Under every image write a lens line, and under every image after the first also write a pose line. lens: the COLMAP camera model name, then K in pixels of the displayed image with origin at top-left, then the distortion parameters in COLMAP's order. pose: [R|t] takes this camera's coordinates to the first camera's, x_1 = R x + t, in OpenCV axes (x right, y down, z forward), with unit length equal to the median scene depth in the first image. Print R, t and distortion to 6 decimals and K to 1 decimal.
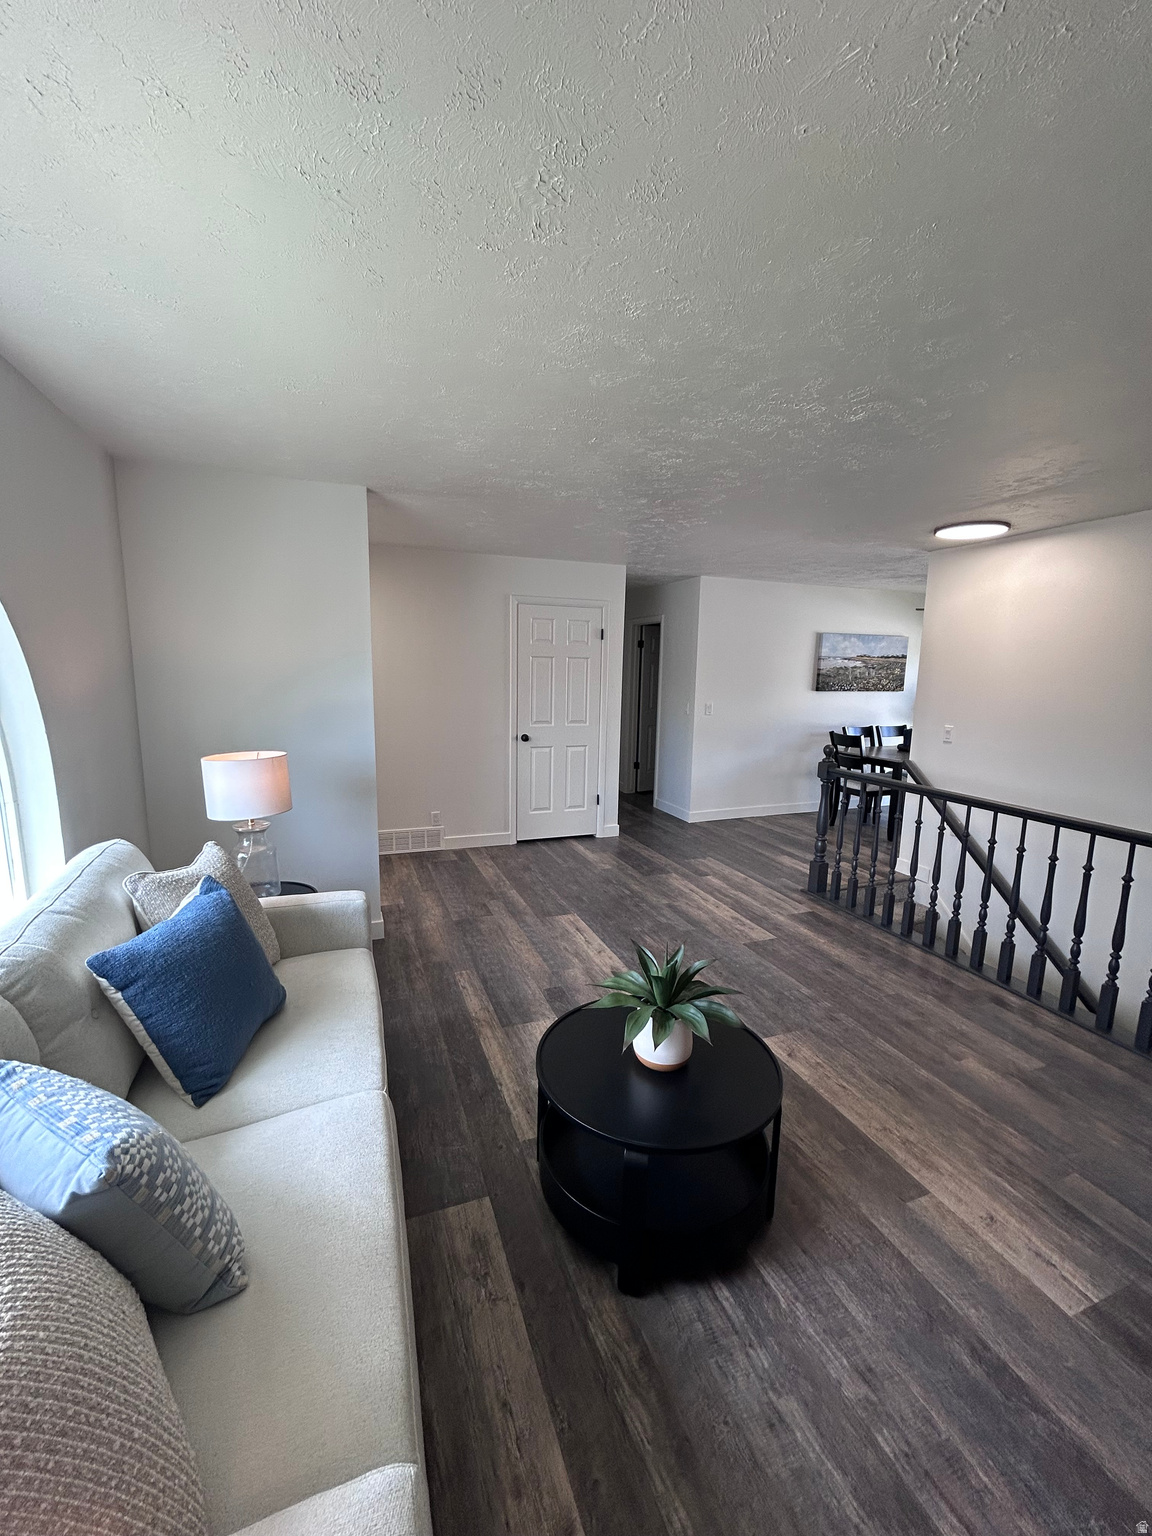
lens RADIAL K [[620.8, 0, 576.7], [0, 620.8, 767.1], [0, 0, 1]] dist [-0.001607, 0.000413]
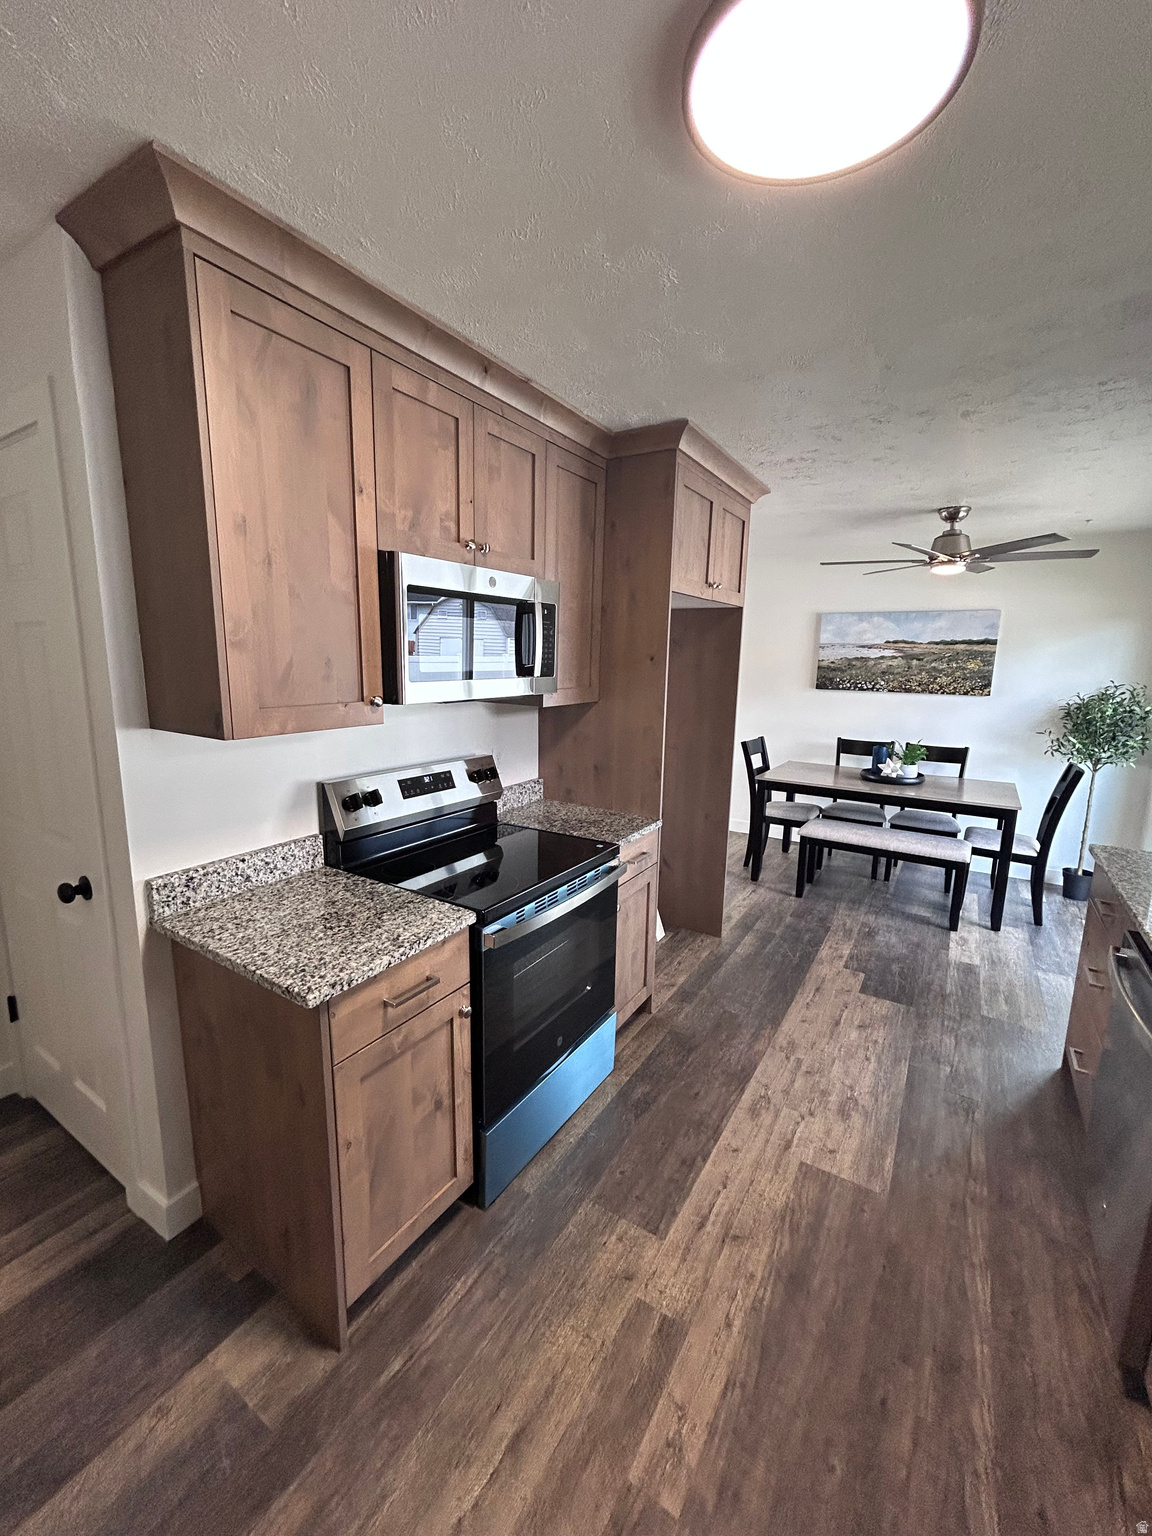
lens RADIAL K [[617.1, 0, 580.3], [0, 617.1, 766.1], [0, 0, 1]] dist [-0.003583, 0.000104]
pose [[0.603993, 0.134202, -0.785609, 1.467670], [-0.132867, 0.988882, 0.066775, -0.069661], [0.785836, 0.064050, 0.615109, 0.533222]]
